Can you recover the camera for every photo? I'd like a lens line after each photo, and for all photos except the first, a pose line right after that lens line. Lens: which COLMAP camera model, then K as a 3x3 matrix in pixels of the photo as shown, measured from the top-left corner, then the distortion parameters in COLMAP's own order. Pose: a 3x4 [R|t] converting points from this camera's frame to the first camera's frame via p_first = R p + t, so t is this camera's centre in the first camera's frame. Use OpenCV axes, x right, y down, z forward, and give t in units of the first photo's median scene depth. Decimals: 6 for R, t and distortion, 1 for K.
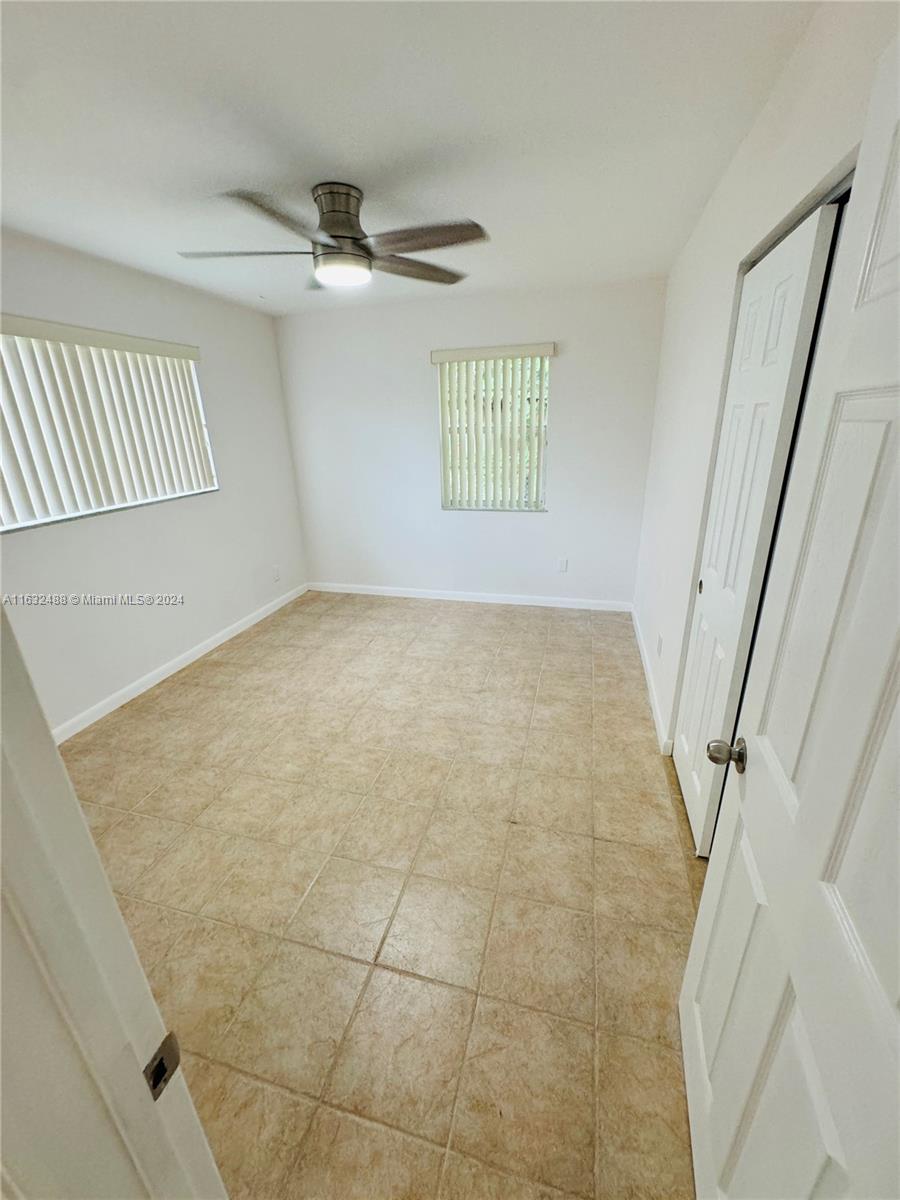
lens RADIAL K [[483.2, 0, 448.6], [0, 483.2, 600.1], [0, 0, 1]] dist [0.000302, 0.000148]
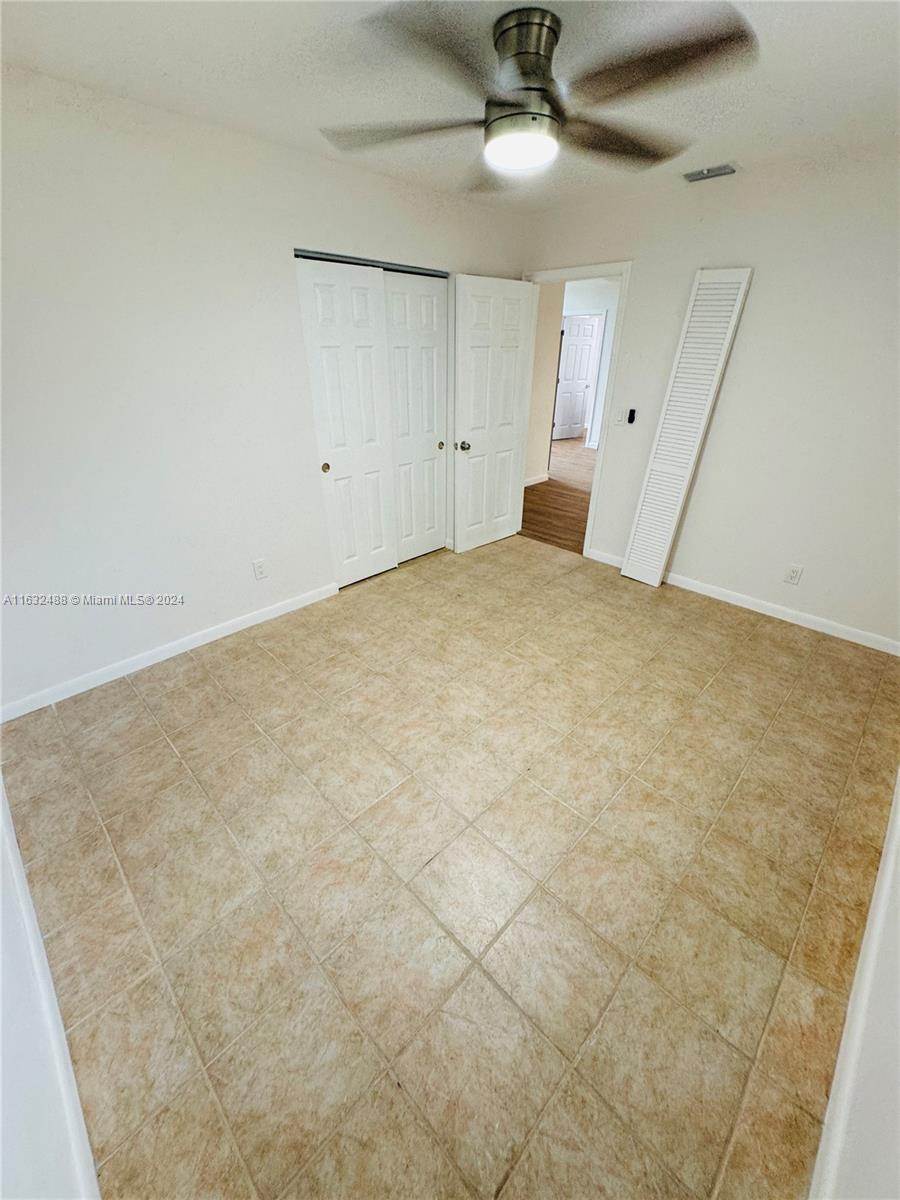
lens RADIAL K [[483.2, 0, 449.2], [0, 483.2, 601.5], [0, 0, 1]] dist [0.000302, 0.000148]
pose [[-0.870489, -0.209182, 0.445524, -0.426015], [0.190965, 0.690739, 0.697432, -0.516911], [-0.453631, 0.692186, -0.561335, 1.389459]]
